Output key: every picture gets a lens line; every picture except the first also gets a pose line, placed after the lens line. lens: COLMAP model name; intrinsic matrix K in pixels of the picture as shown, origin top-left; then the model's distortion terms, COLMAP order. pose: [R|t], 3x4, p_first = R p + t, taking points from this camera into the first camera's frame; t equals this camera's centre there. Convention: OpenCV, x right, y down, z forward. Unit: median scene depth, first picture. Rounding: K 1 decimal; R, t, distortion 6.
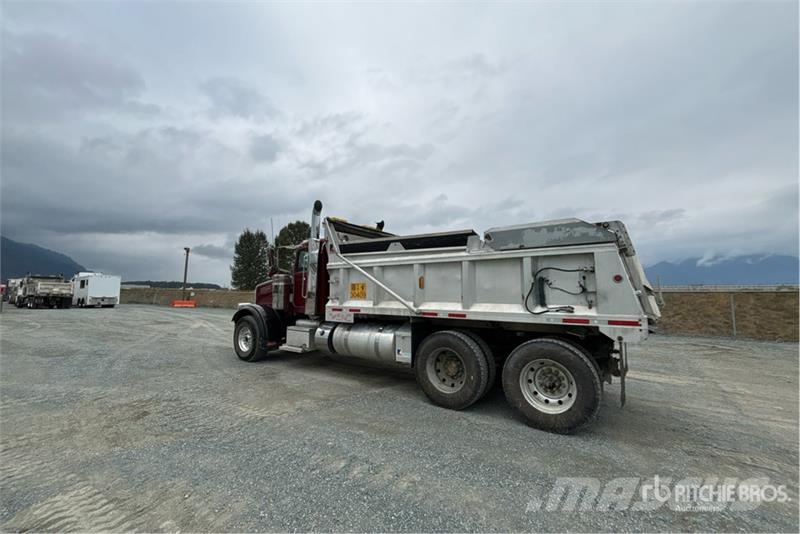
lens RADIAL K [[316.5, 0, 400.0], [0, 316.5, 267.0], [0, 0, 1]] dist [0.007213, -0.000493]
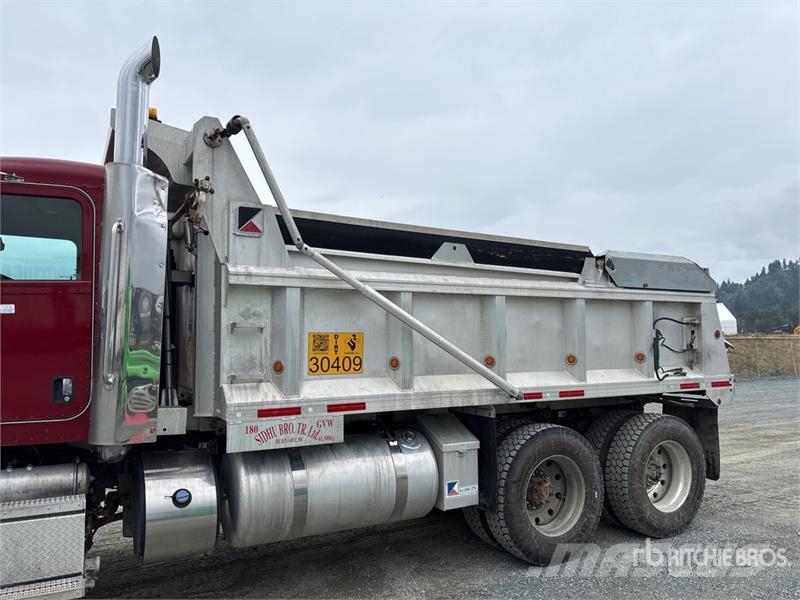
lens RADIAL K [[599.7, 0, 397.0], [0, 599.7, 309.5], [0, 0, 1]] dist [0.071996, -0.075819]
pose [[0.434680, 0.043017, 0.899557, -0.872277], [-0.065559, 0.997720, -0.016032, 0.037377], [-0.898195, -0.052005, 0.436509, 0.756602]]
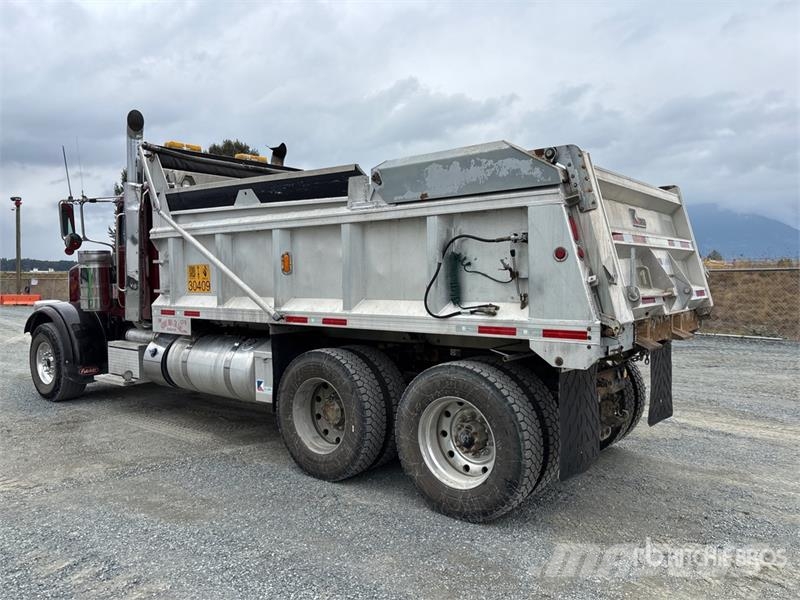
lens RADIAL K [[591.6, 0, 398.9], [0, 591.6, 304.9], [0, 0, 1]] dist [0.061595, -0.085405]
pose [[0.998418, -0.011484, -0.055037, 0.328713], [0.018722, 0.990958, 0.132861, -0.013013], [0.053014, -0.133681, 0.989605, -0.028954]]
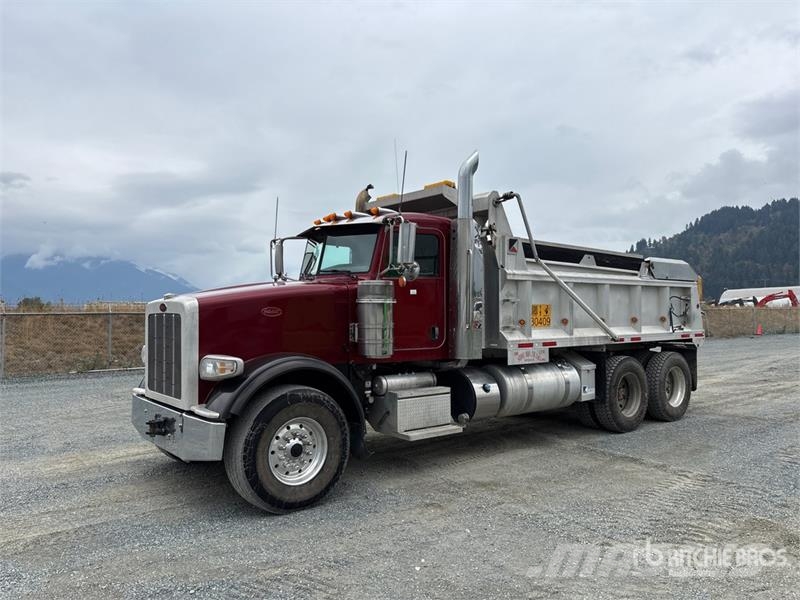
lens RADIAL K [[597.3, 0, 400.0], [0, 597.3, 300.0], [0, 0, 1]] dist [0.042950, -0.001373]
pose [[0.270036, 0.014933, 0.962735, -1.741793], [-0.074359, 0.997217, 0.005389, 0.068853], [-0.959975, -0.073043, 0.270394, 1.125723]]
